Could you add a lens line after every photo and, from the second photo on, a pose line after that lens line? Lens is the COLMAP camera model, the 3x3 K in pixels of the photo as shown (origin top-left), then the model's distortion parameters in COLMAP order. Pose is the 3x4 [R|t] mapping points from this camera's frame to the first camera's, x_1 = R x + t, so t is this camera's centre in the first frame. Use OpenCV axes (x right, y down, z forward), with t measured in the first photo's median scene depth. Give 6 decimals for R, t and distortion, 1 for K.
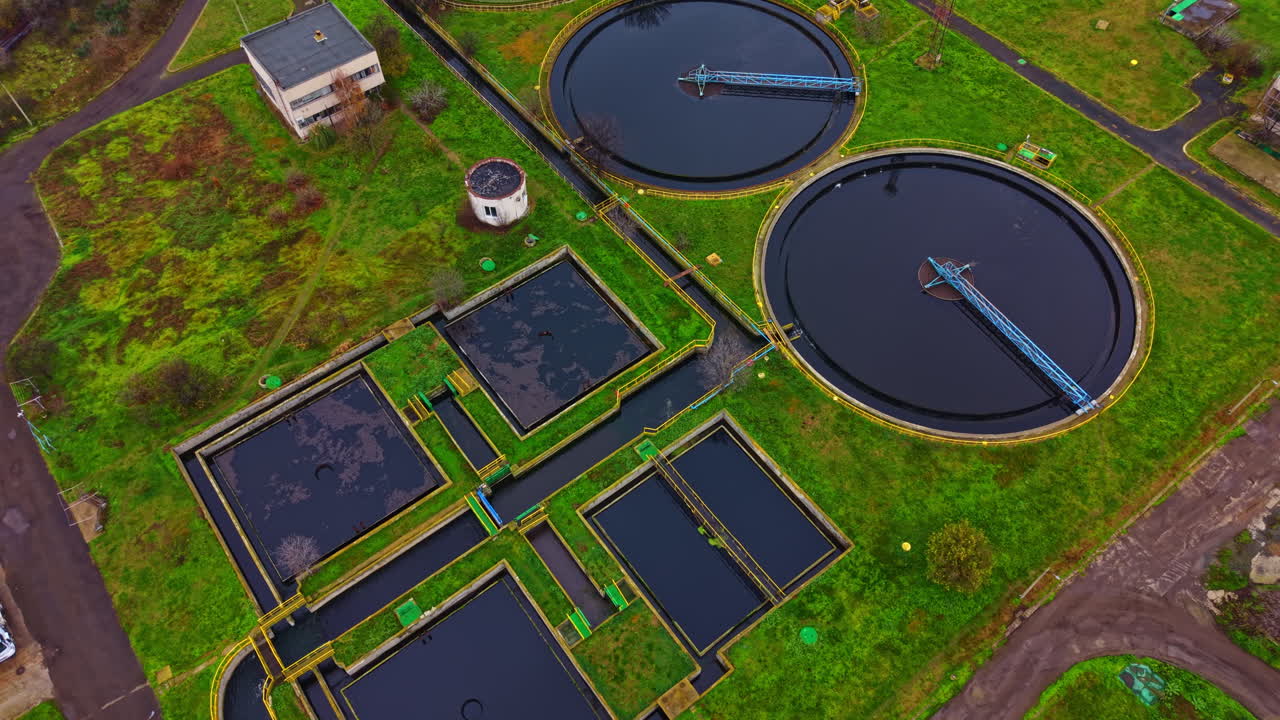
lens RADIAL K [[917.4, 0, 640.0], [0, 917.4, 360.0], [0, 0, 1]] dist [0.040504, -0.058335]
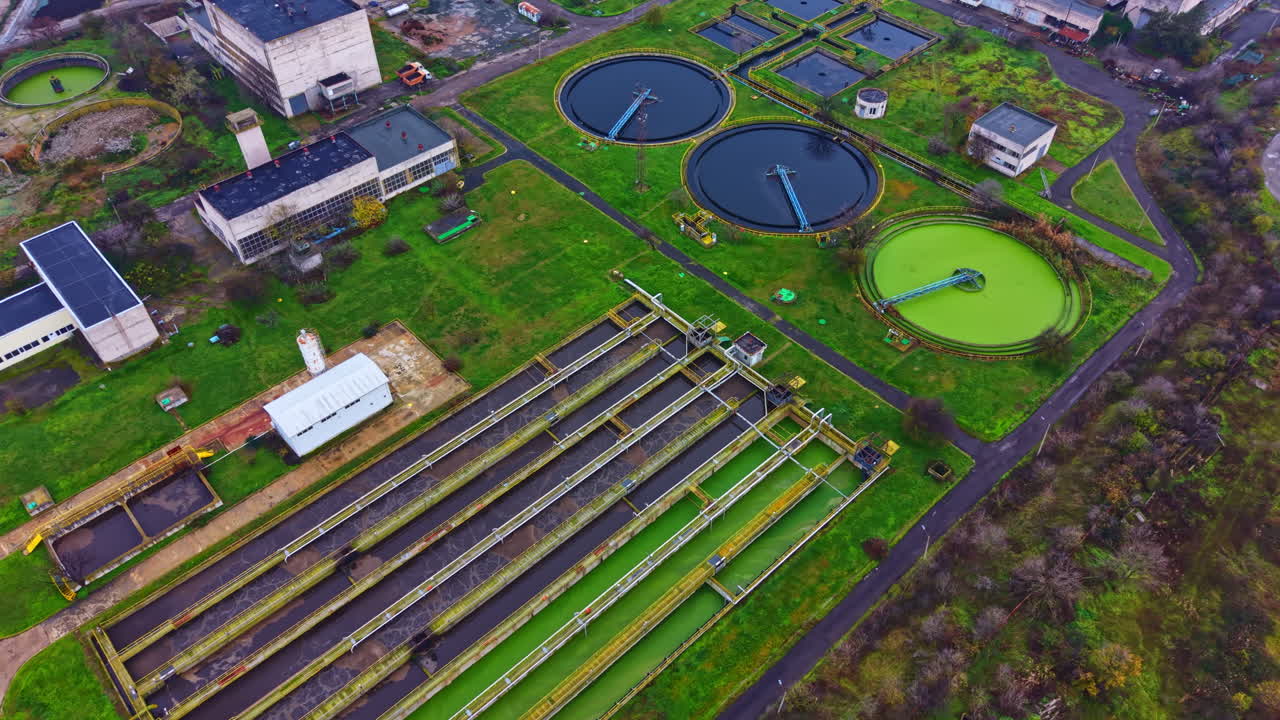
lens RADIAL K [[917.4, 0, 640.0], [0, 917.4, 360.0], [0, 0, 1]] dist [0.040504, -0.058335]
pose [[-0.995332, 0.079975, -0.054023, 0.474215], [-0.069586, -0.206812, 0.975903, -2.143256], [0.066876, 0.975107, 0.211412, 1.068648]]
